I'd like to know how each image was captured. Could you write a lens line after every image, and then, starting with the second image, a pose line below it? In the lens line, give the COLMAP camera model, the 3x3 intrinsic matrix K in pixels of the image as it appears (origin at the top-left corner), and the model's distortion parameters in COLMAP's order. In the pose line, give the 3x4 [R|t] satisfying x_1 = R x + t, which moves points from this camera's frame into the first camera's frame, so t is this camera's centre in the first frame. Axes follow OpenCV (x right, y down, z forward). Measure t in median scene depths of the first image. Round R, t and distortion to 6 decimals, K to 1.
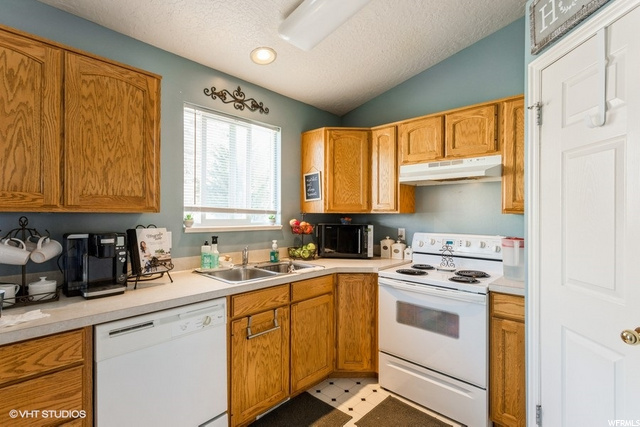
lens RADIAL K [[303.1, 0, 318.7], [0, 303.1, 215.0], [0, 0, 1]] dist [-0.000093, 0.002935]
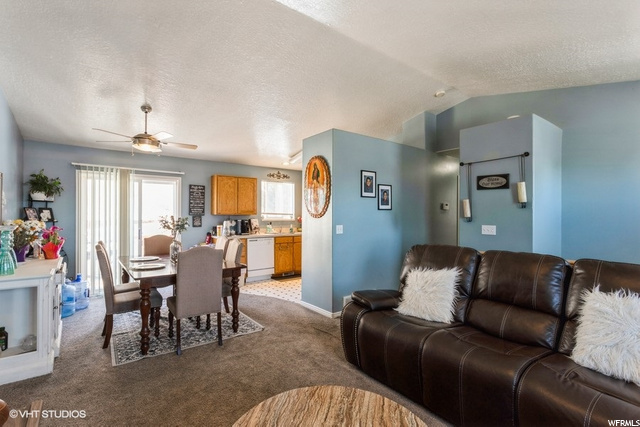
lens RADIAL K [[303.1, 0, 317.3], [0, 303.1, 216.9], [0, 0, 1]] dist [-0.000093, 0.002935]
pose [[0.984867, -0.000886, -0.173307, 0.664044], [0.001282, 0.999997, 0.002178, 0.010044], [0.173305, -0.002367, 0.984865, -1.974372]]
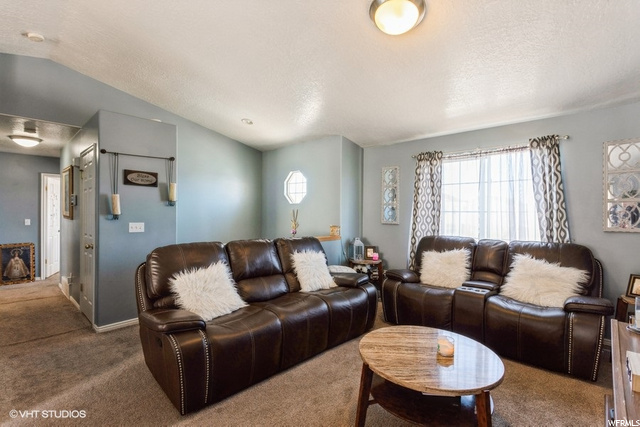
lens RADIAL K [[303.1, 0, 319.3], [0, 303.1, 211.4], [0, 0, 1]] dist [-0.000093, 0.002935]
pose [[0.009781, 0.003579, 0.999946, -0.291799], [-0.000879, 0.999993, -0.003570, 0.006371], [-0.999952, -0.000844, 0.009784, -1.157656]]
